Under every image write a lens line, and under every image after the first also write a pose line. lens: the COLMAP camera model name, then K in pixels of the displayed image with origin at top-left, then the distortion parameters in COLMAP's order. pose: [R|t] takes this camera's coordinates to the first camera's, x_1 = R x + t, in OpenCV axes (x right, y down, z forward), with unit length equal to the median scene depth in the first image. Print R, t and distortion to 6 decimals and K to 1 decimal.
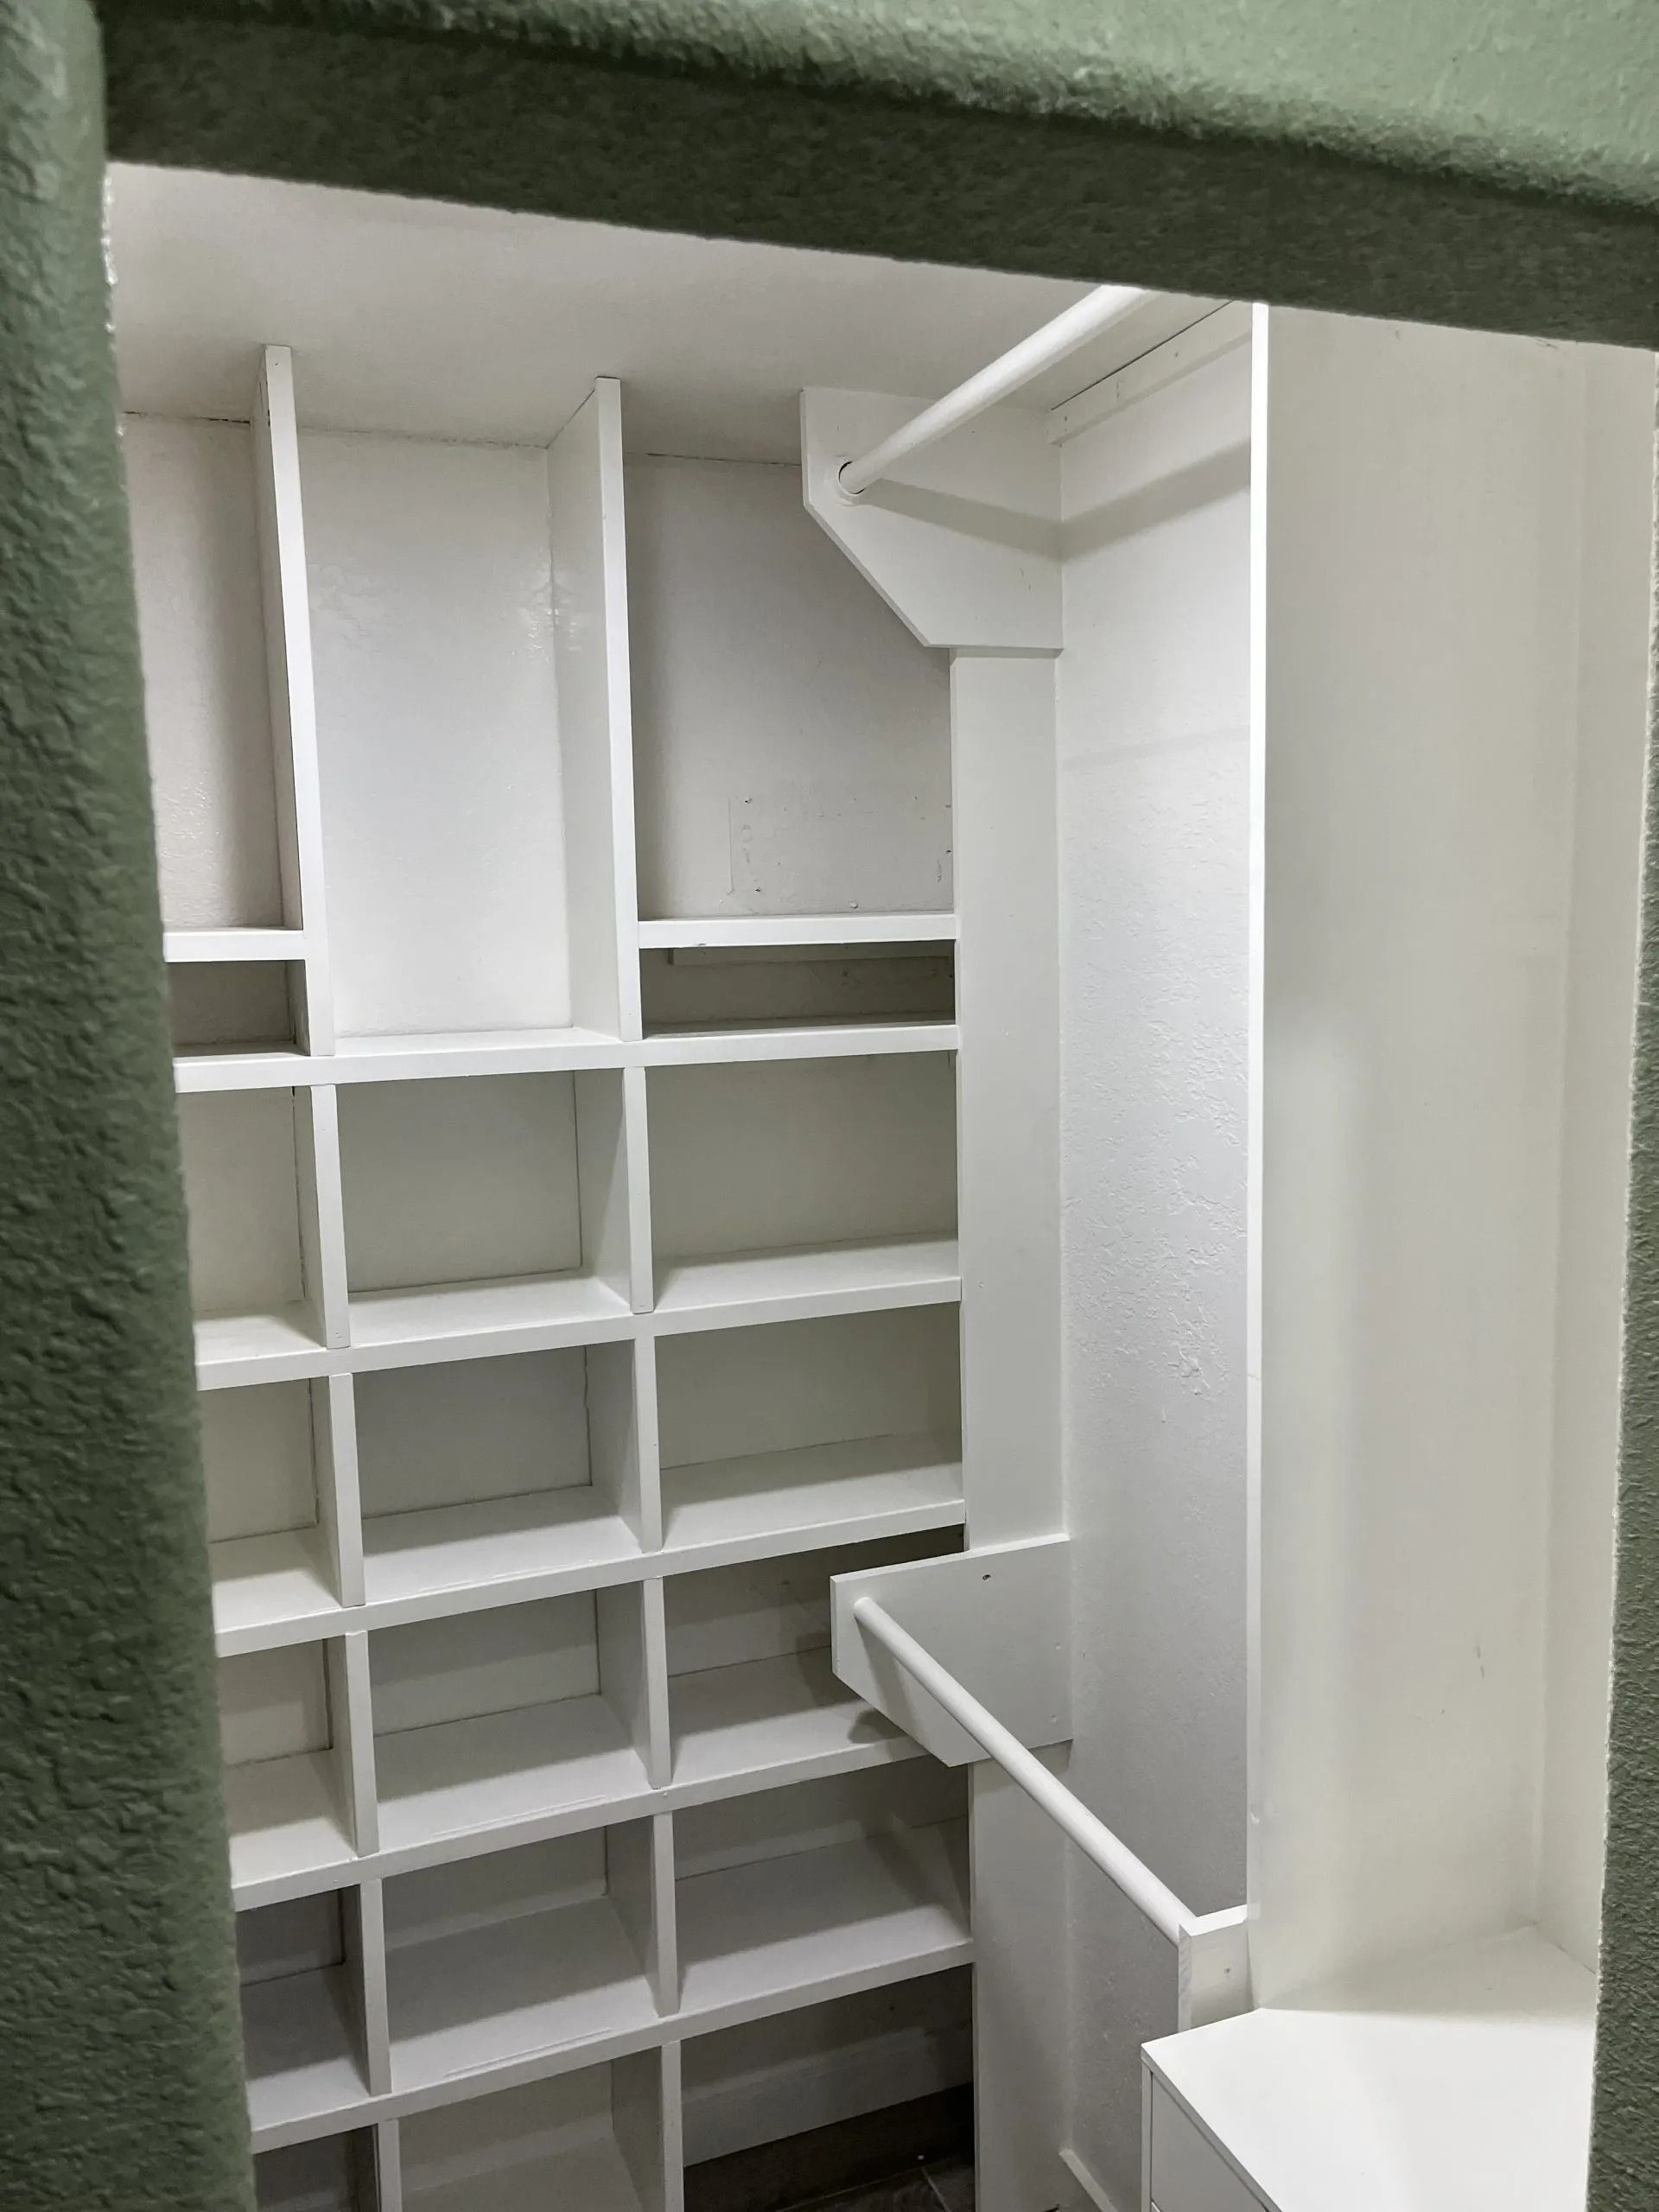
lens RADIAL K [[1680.0, 0, 818.7], [0, 1680.0, 1105.5], [0, 0, 1]] dist [0.071859, -0.100641]
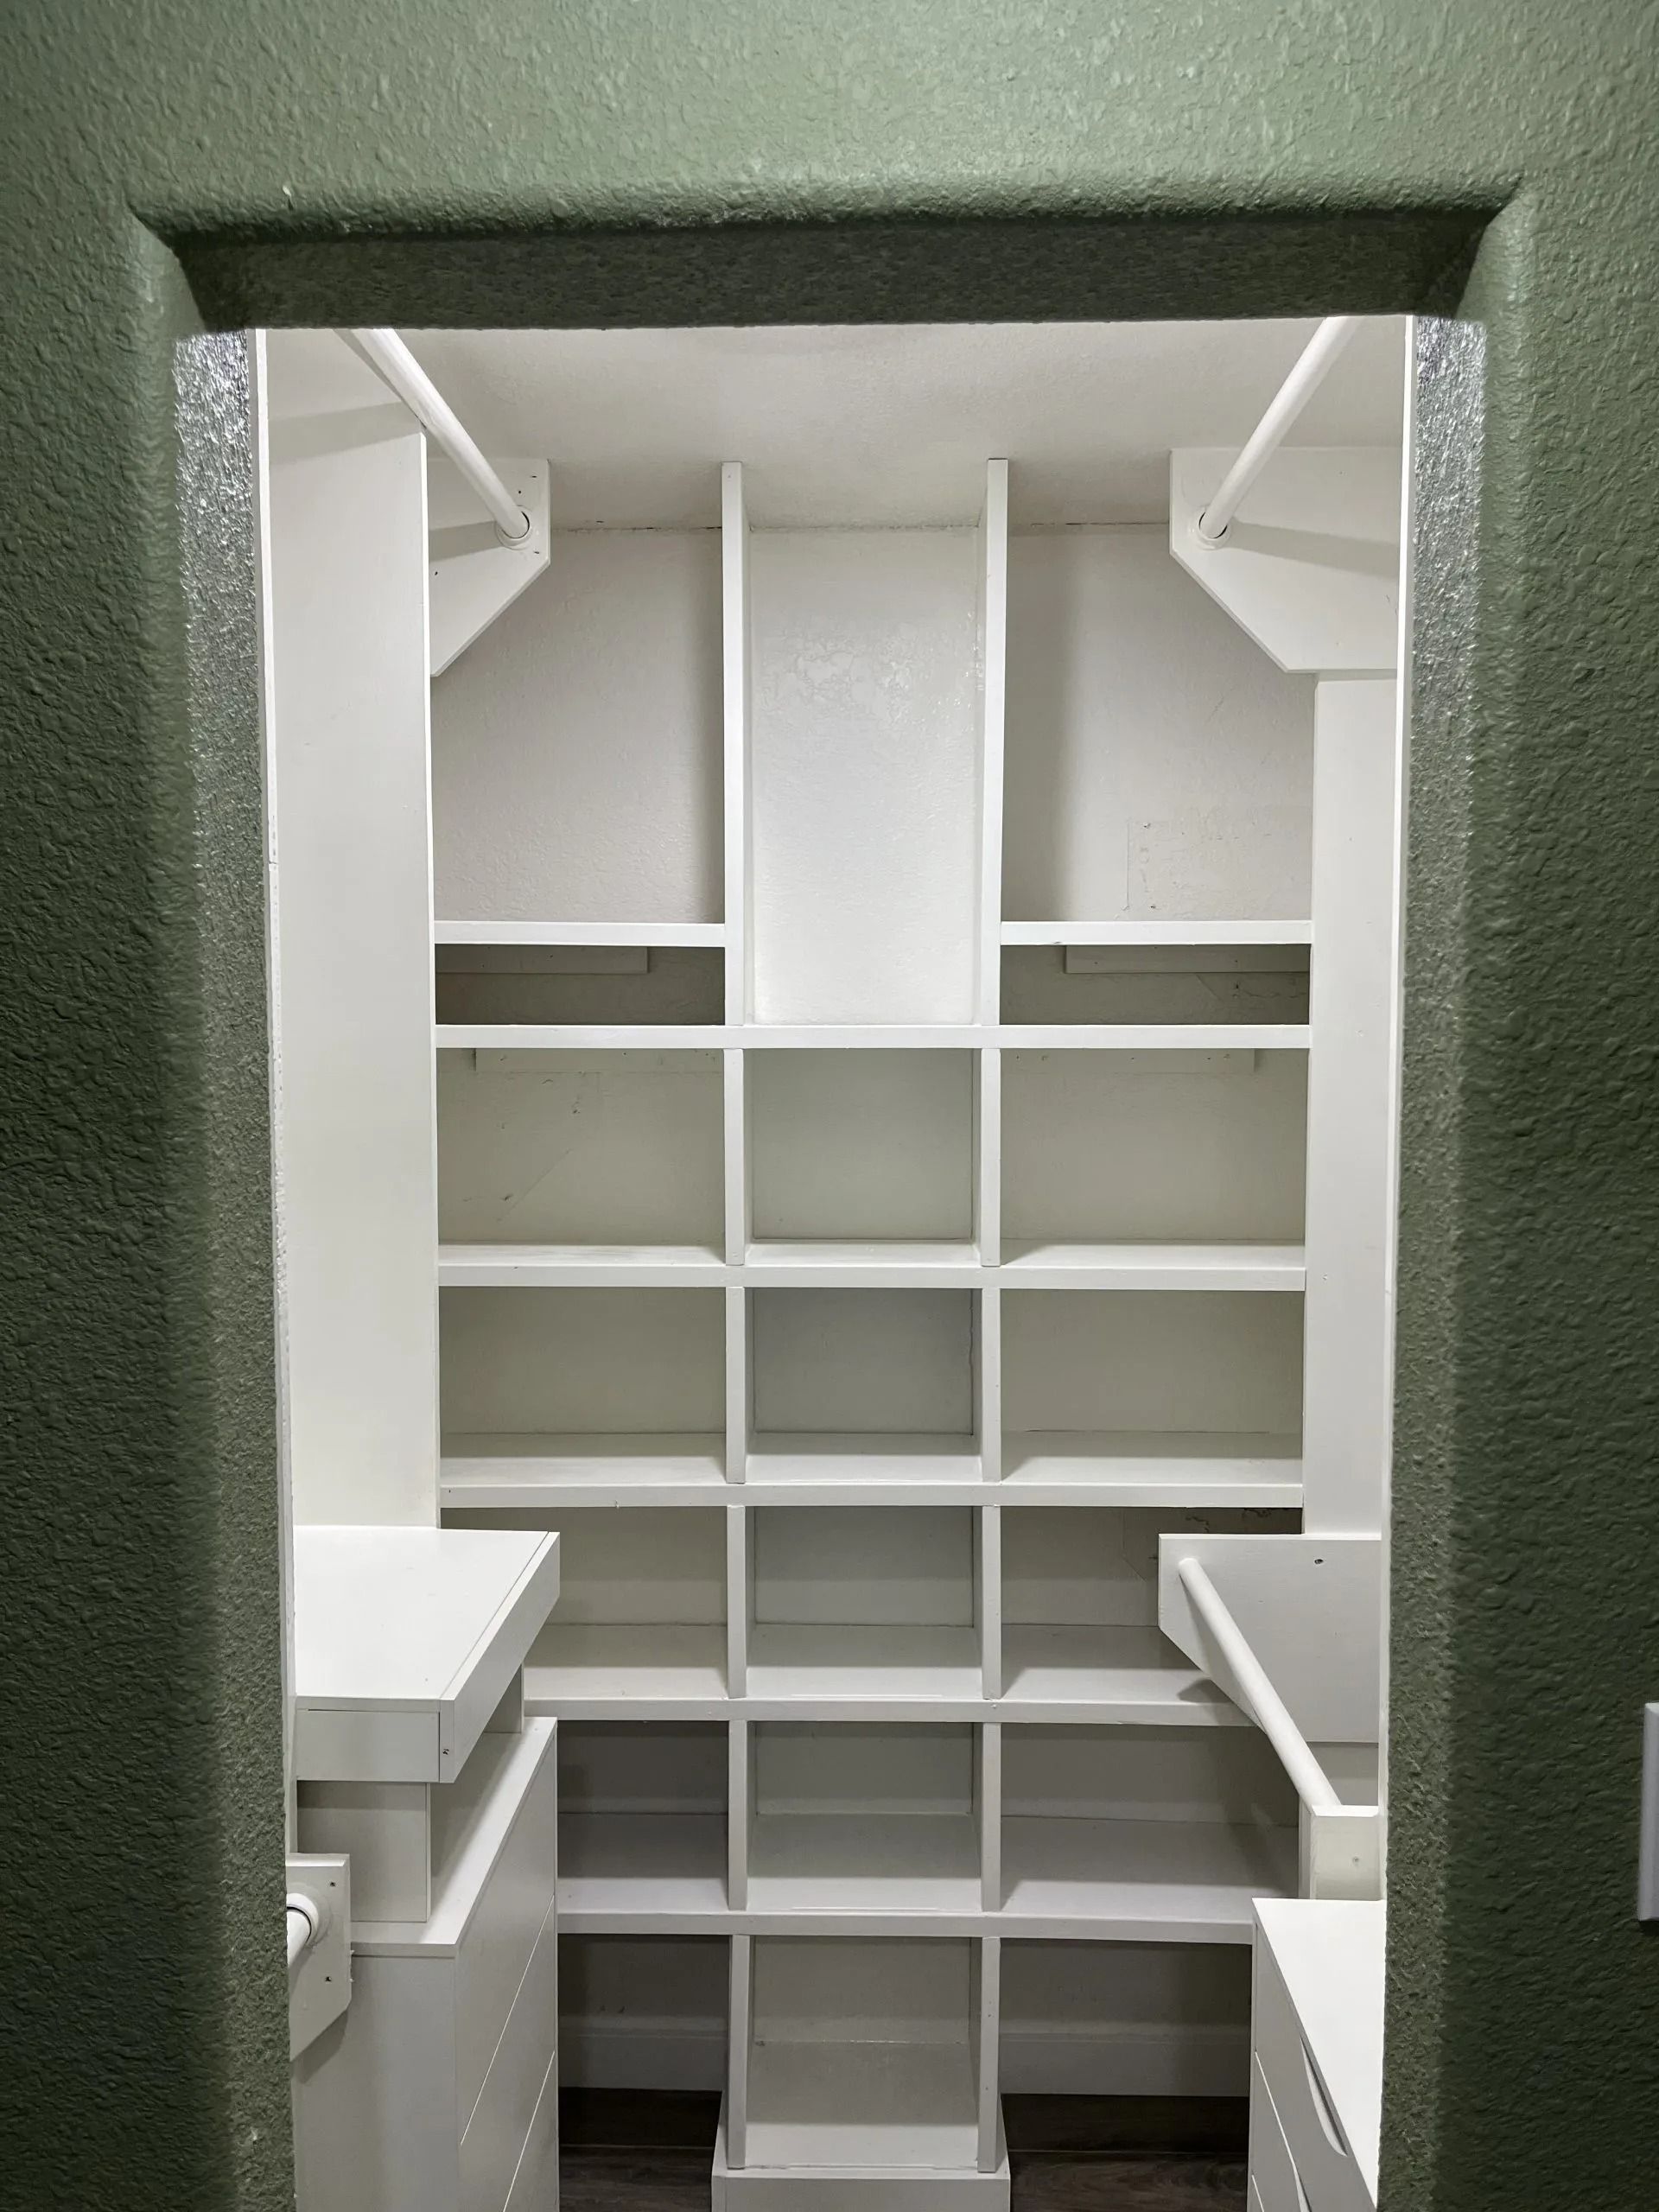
lens RADIAL K [[1680.0, 0, 817.5], [0, 1680.0, 1124.0], [0, 0, 1]] dist [0.071859, -0.100641]
pose [[0.919245, 0.048864, -0.390643, 0.792676], [-0.069426, 0.996837, -0.038680, 0.278579], [0.387517, 0.062677, 0.919729, -0.332611]]
